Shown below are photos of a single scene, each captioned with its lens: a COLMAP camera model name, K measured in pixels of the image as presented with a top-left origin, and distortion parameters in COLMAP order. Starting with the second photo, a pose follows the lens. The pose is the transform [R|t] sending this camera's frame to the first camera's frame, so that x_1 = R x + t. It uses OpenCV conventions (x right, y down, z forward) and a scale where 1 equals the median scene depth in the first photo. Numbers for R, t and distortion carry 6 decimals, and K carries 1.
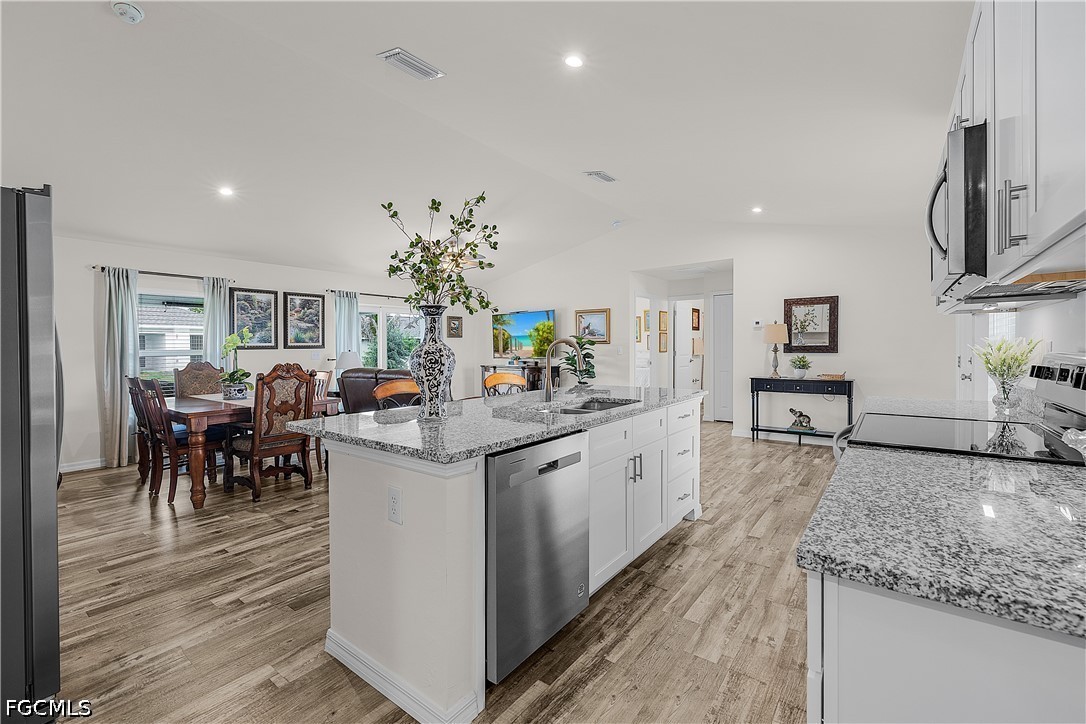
lens RADIAL K [[459.2, 0, 542.3], [0, 459.2, 345.8], [0, 0, 1]] dist [0.001216, 0.000106]
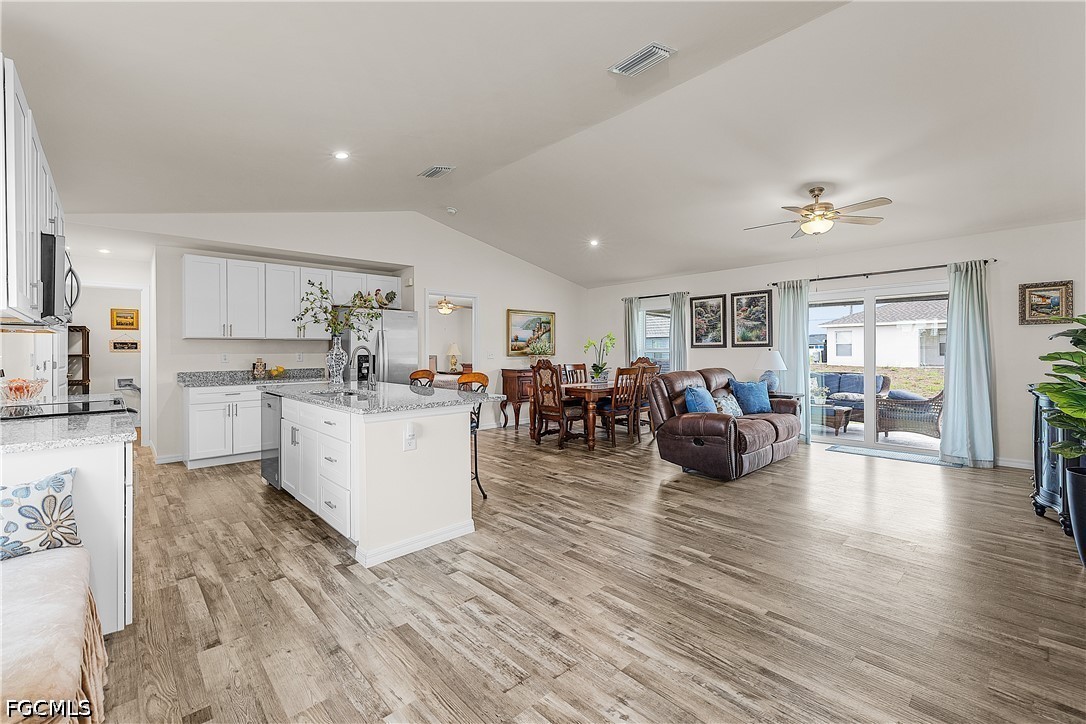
lens RADIAL K [[459.2, 0, 542.3], [0, 459.2, 345.8], [0, 0, 1]] dist [0.001216, 0.000106]
pose [[-0.163449, 0.001147, -0.986551, 0.561476], [0.014549, 0.999893, -0.001247, -0.002264], [0.986445, -0.014557, -0.163448, 0.751468]]
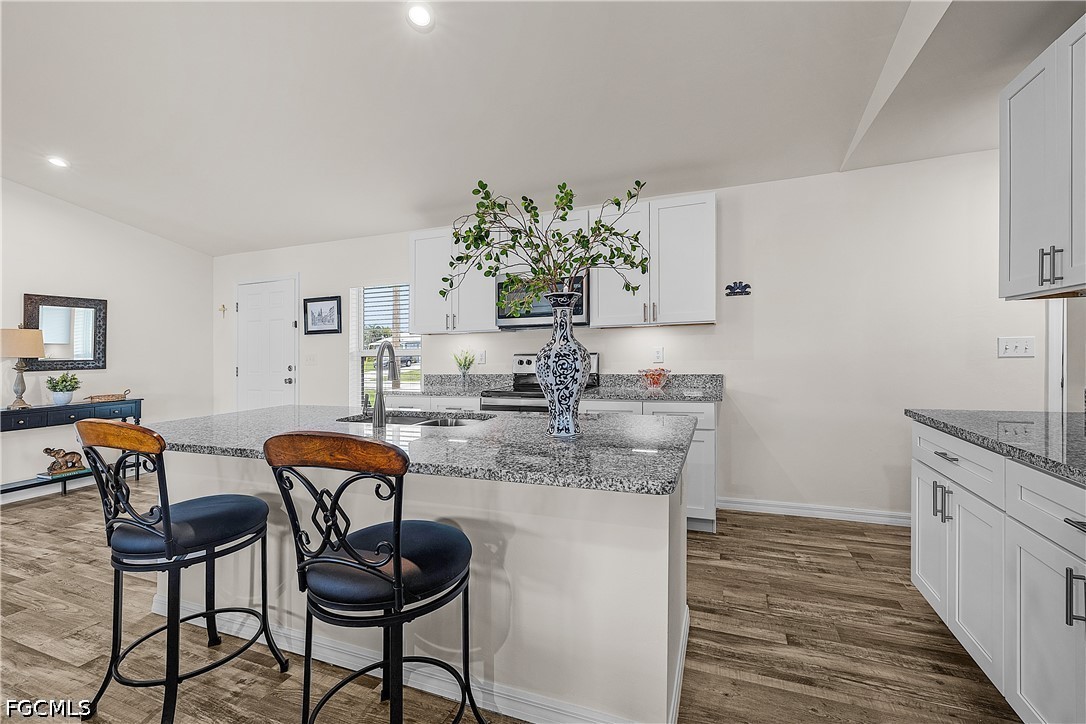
lens RADIAL K [[463.3, 0, 544.8], [0, 463.3, 351.2], [0, 0, 1]] dist [0.002357, 0.000175]
pose [[-0.277305, 0.013895, 0.960681, -0.330824], [0.019440, 0.999772, -0.008849, 0.006278], [-0.960585, 0.016222, -0.277512, 0.407328]]
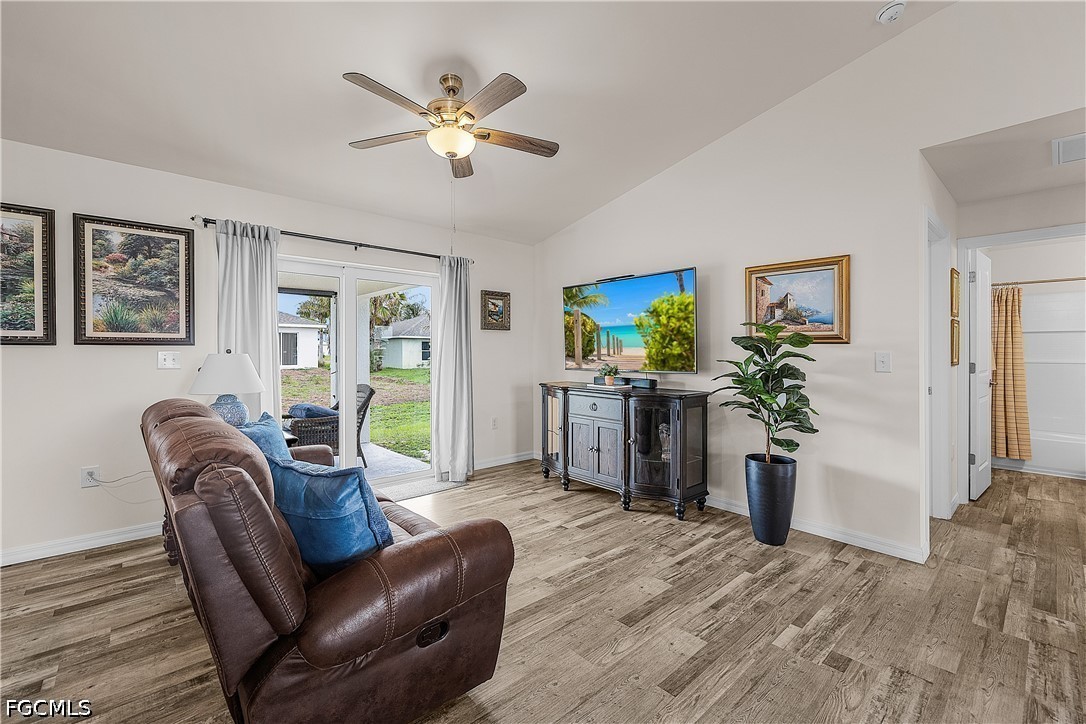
lens RADIAL K [[463.3, 0, 544.8], [0, 463.3, 351.2], [0, 0, 1]] dist [0.002357, 0.000175]
pose [[0.983584, 0.014157, -0.179894, -0.046686], [-0.013172, 0.999891, 0.006669, 0.003884], [0.179968, -0.004190, 0.983663, 0.656949]]
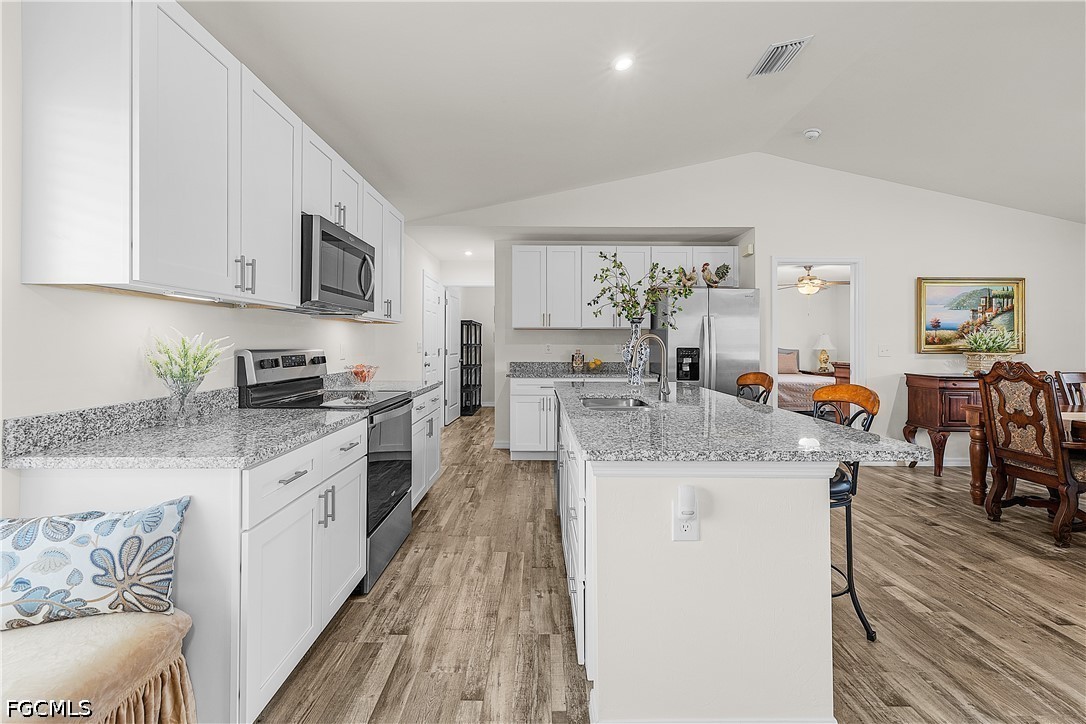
lens RADIAL K [[463.7, 0, 544.1], [0, 463.7, 337.5], [0, 0, 1]] dist [0.000610, 0.000113]
pose [[-0.788216, -0.000865, -0.615398, 0.336336], [0.008291, 0.999893, -0.012024, 0.000430], [0.615343, -0.014579, -0.788125, 0.686733]]
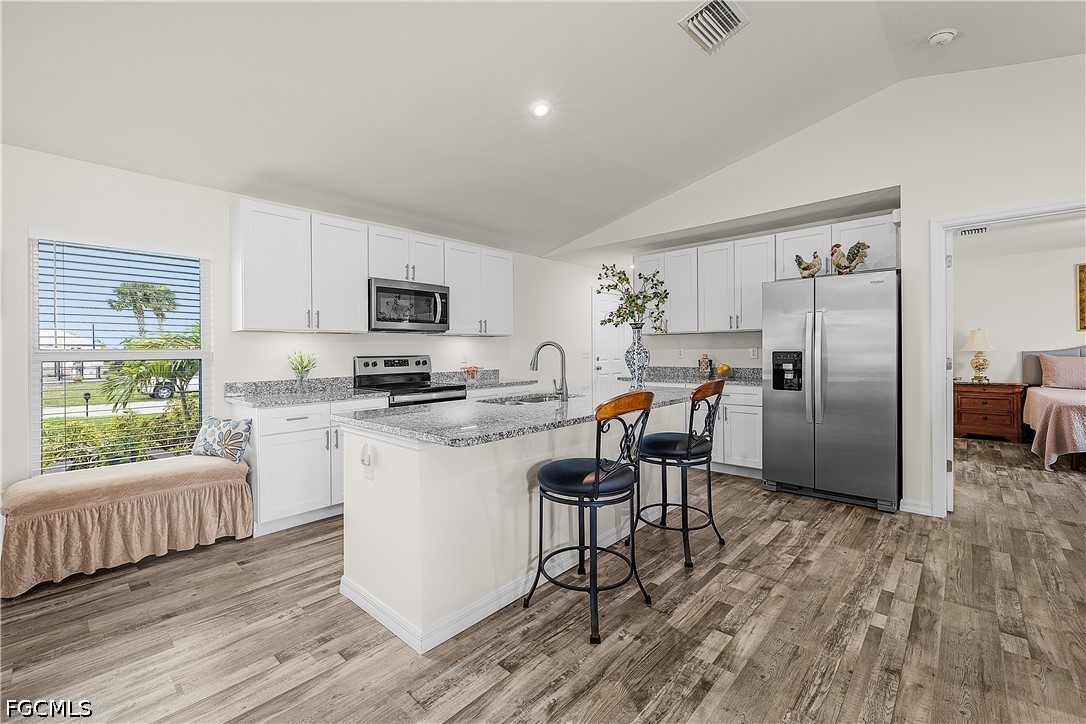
lens RADIAL K [[457.3, 0, 543.5], [0, 457.3, 352.1], [0, 0, 1]] dist [0.000475, -0.000041]
pose [[-0.996020, 0.021549, 0.086489, -0.015562], [0.021388, 0.999767, -0.002791, 0.005277], [-0.086529, -0.000931, -0.996249, 0.878740]]
